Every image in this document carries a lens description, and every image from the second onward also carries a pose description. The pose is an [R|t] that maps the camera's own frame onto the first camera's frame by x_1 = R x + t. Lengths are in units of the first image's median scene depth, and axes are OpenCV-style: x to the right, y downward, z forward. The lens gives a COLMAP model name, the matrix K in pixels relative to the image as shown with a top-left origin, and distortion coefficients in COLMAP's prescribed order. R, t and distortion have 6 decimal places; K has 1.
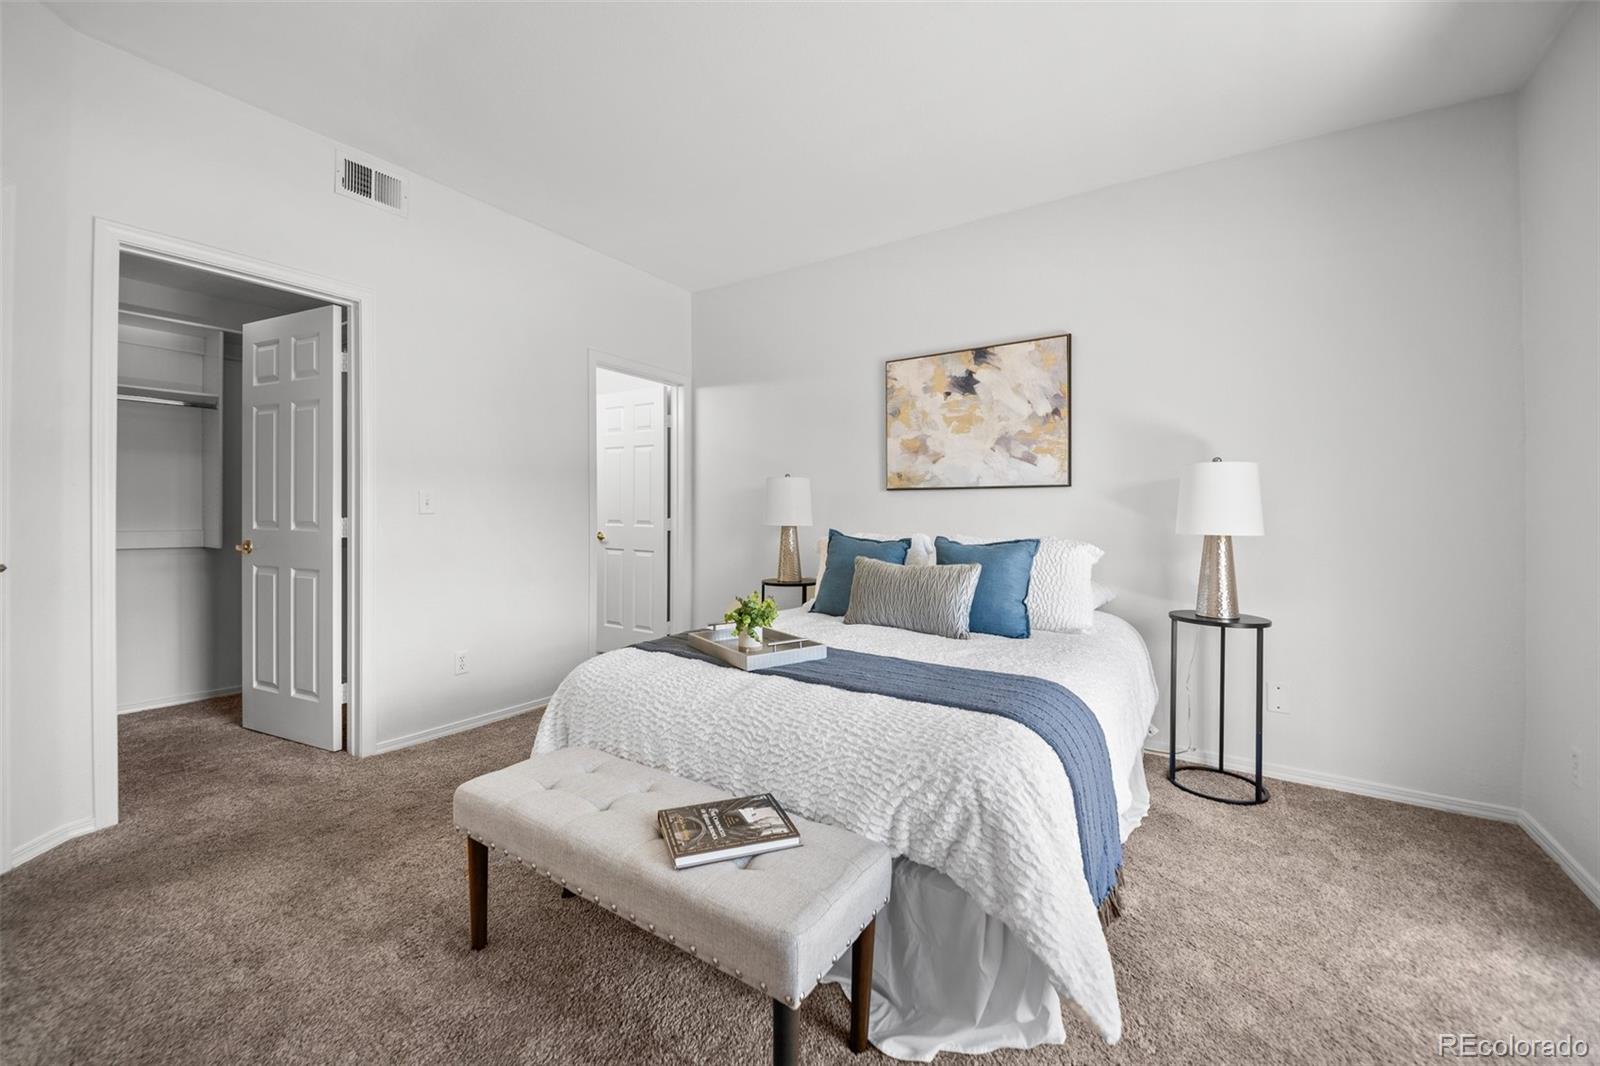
lens RADIAL K [[624.2, 0, 815.1], [0, 624.2, 517.2], [0, 0, 1]] dist [0.001555, -0.000068]
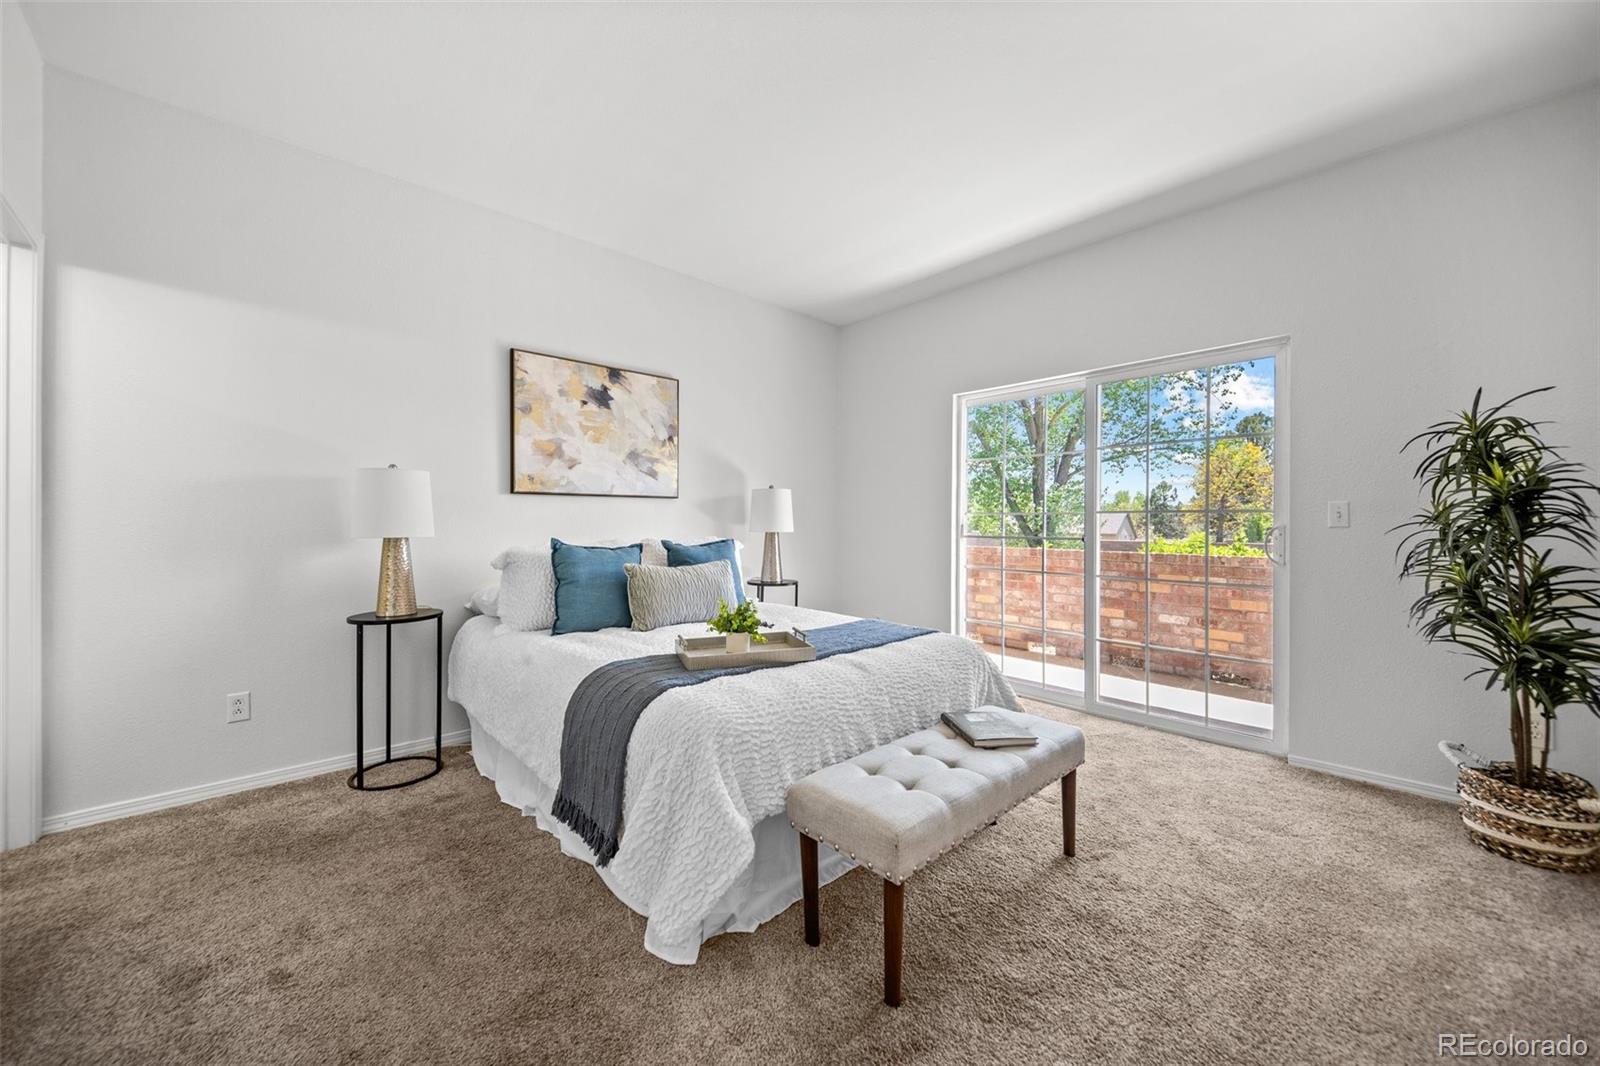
lens RADIAL K [[583.8, 0, 798.9], [0, 583.8, 527.7], [0, 0, 1]] dist [0.000830, 0.000003]
pose [[0.251528, -0.012193, 0.967773, -0.627468], [-0.001103, 0.999916, 0.012884, -0.005055], [-0.967849, -0.004308, 0.251494, 0.416380]]
